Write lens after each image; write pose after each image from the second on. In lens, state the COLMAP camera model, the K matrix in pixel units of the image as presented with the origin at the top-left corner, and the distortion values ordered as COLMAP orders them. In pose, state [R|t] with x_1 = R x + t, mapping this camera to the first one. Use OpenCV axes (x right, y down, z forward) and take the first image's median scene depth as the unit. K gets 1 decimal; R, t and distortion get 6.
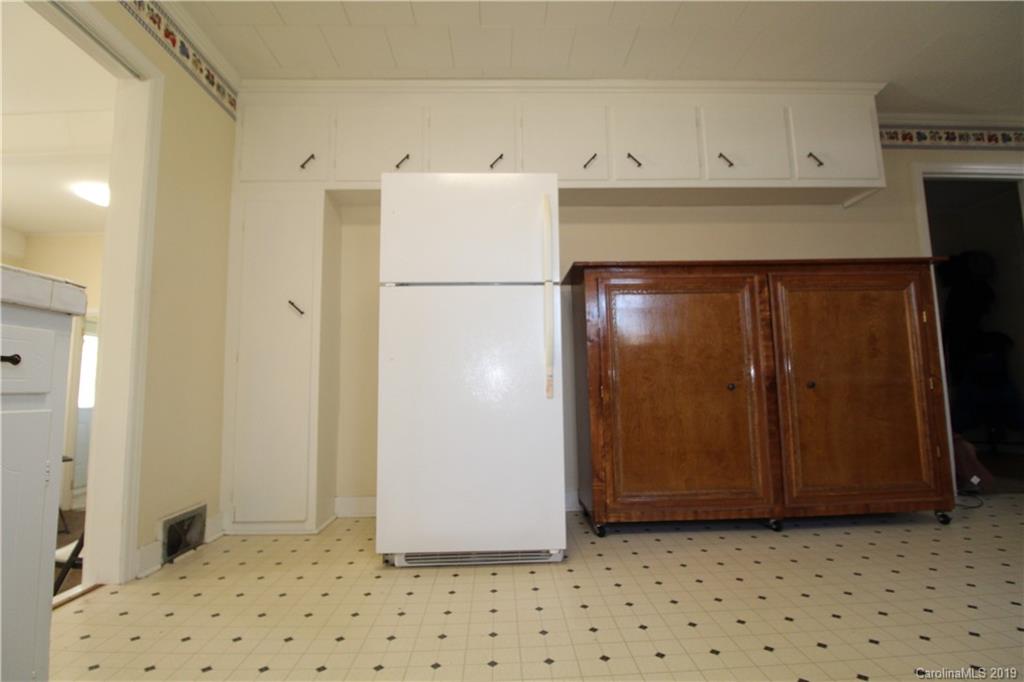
lens RADIAL K [[472.7, 0, 511.7], [0, 472.7, 332.7], [0, 0, 1]] dist [-0.000346, -0.014398]
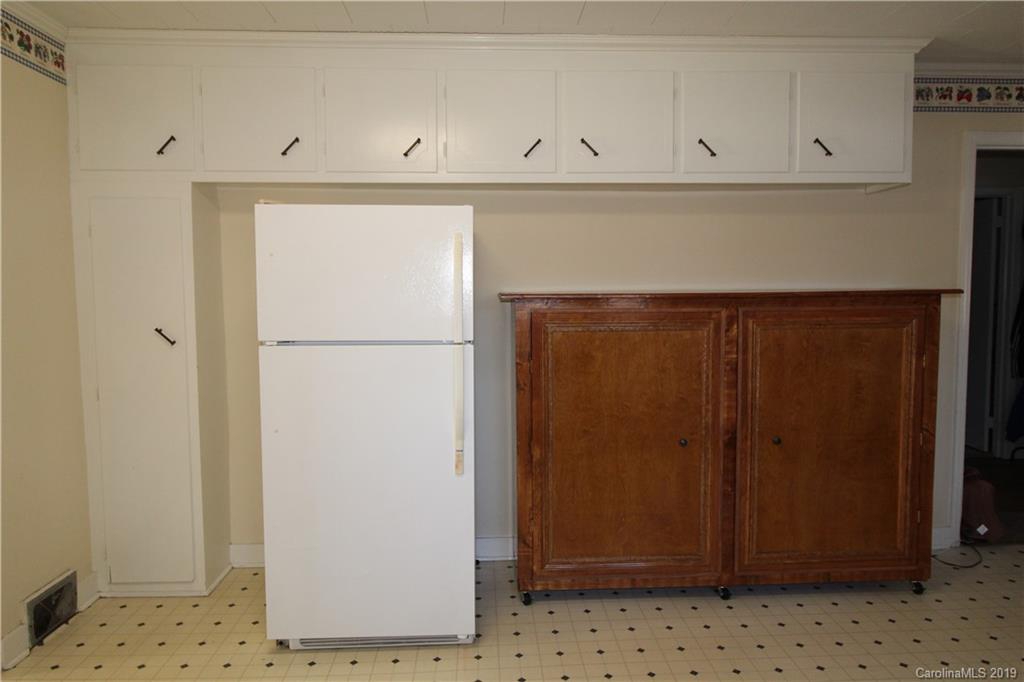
lens RADIAL K [[655.2, 0, 507.9], [0, 655.2, 334.9], [0, 0, 1]] dist [0.001916, -0.003707]
pose [[0.999798, 0.010267, 0.017282, 0.124785], [-0.013058, 0.985346, 0.170066, -0.276676], [-0.015283, -0.170257, 0.985281, -0.133312]]
